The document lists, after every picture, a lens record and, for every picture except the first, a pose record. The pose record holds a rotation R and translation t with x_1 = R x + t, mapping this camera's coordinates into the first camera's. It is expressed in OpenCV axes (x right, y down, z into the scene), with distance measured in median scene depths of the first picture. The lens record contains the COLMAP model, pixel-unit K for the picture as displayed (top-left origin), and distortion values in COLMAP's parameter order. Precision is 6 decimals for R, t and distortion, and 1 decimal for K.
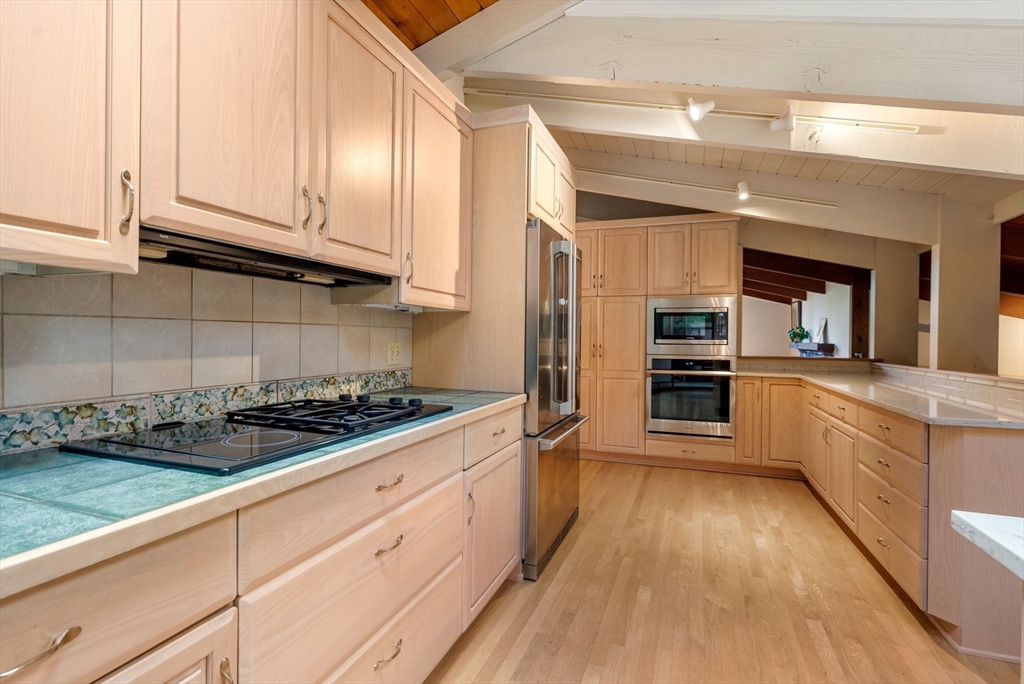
lens RADIAL K [[473.7, 0, 512.6], [0, 473.7, 338.7], [0, 0, 1]] dist [-0.003230, 0.000560]
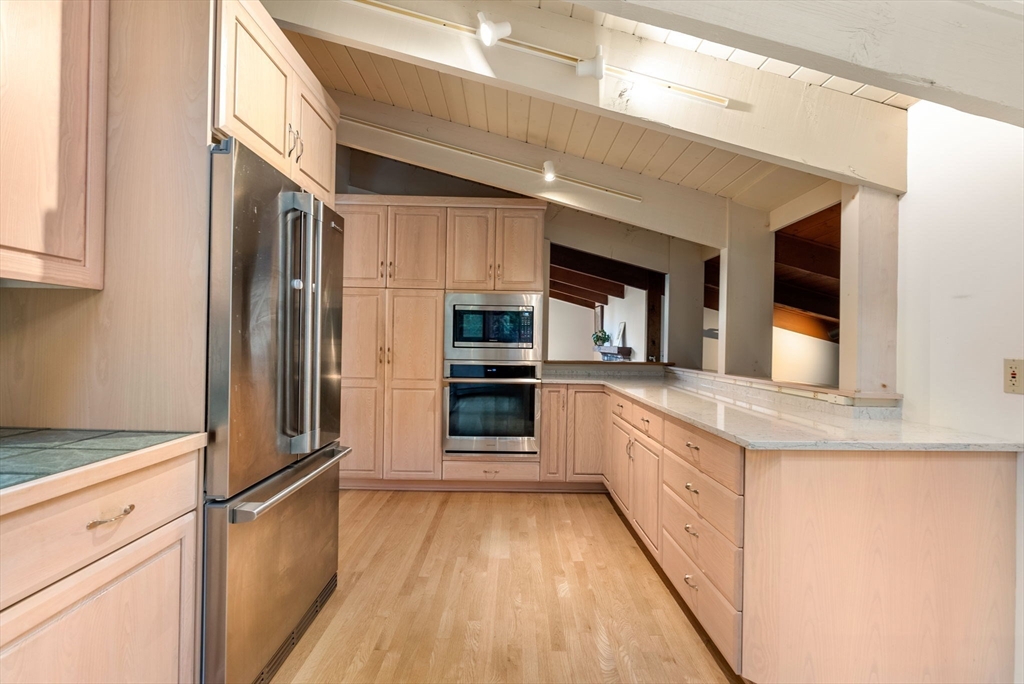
lens RADIAL K [[473.7, 0, 512.6], [0, 473.7, 338.7], [0, 0, 1]] dist [-0.003230, 0.000560]
pose [[0.934380, 0.009701, 0.356146, 0.127284], [-0.008155, 0.999950, -0.005840, 0.000003], [-0.356185, 0.002552, 0.934412, 0.229176]]
